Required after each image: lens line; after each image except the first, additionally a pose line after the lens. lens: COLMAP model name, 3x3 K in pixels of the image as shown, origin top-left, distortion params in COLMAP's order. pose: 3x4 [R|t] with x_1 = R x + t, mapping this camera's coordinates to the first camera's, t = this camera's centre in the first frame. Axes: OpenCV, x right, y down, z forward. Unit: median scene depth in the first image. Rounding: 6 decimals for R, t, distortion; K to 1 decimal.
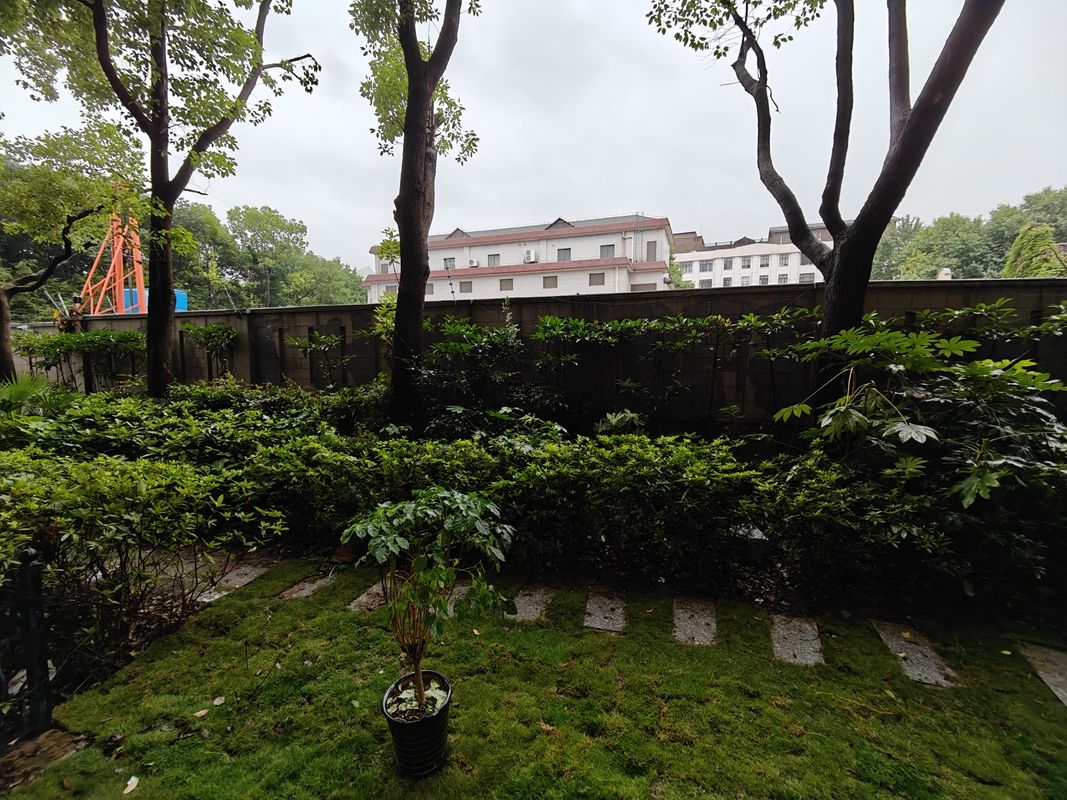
lens RADIAL K [[472.1, 0, 537.0], [0, 472.1, 401.7], [0, 0, 1]] dist [-0.013724, 0.005355]
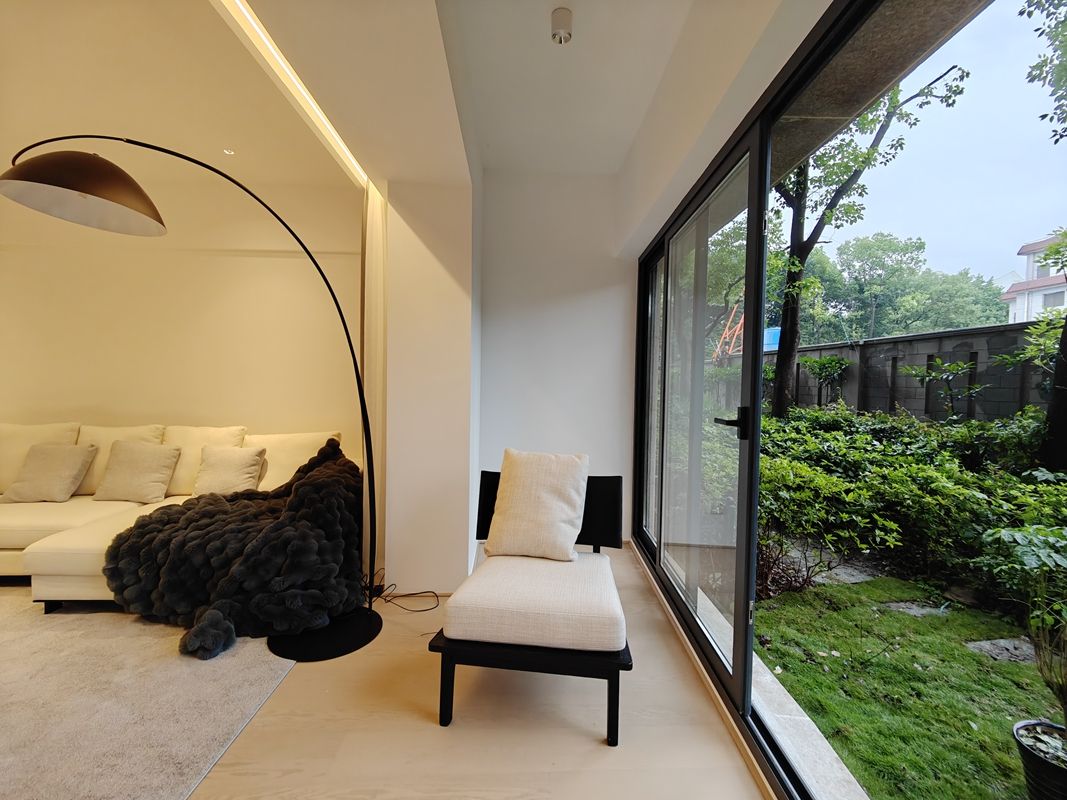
lens RADIAL K [[472.1, 0, 537.0], [0, 472.1, 401.7], [0, 0, 1]] dist [-0.013724, 0.005355]
pose [[0.431017, 0.038778, -0.901510, 0.030032], [-0.097503, 0.995228, -0.003807, 0.017482], [0.897061, 0.089541, 0.432741, -0.115576]]
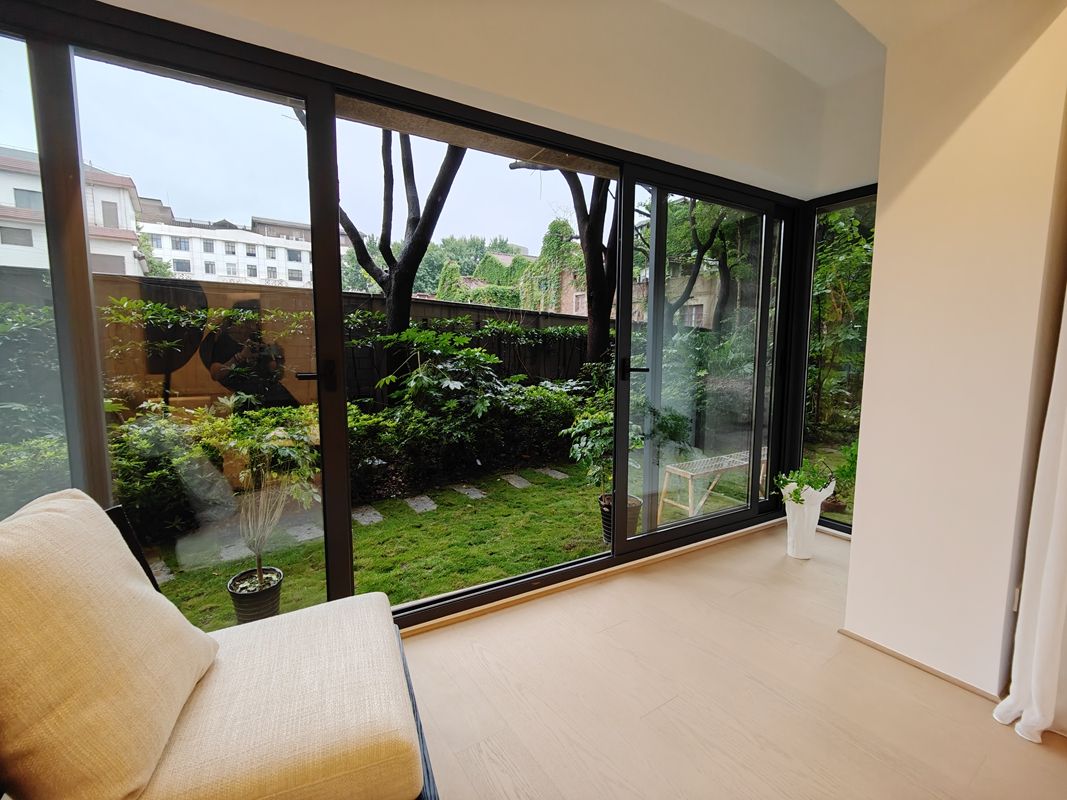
lens RADIAL K [[472.1, 0, 537.0], [0, 472.1, 401.7], [0, 0, 1]] dist [-0.013724, 0.005355]
pose [[0.543868, -0.084958, 0.834859, -0.279223], [0.072150, 0.995912, 0.054346, 0.023978], [-0.836064, 0.030678, 0.547774, -0.147160]]
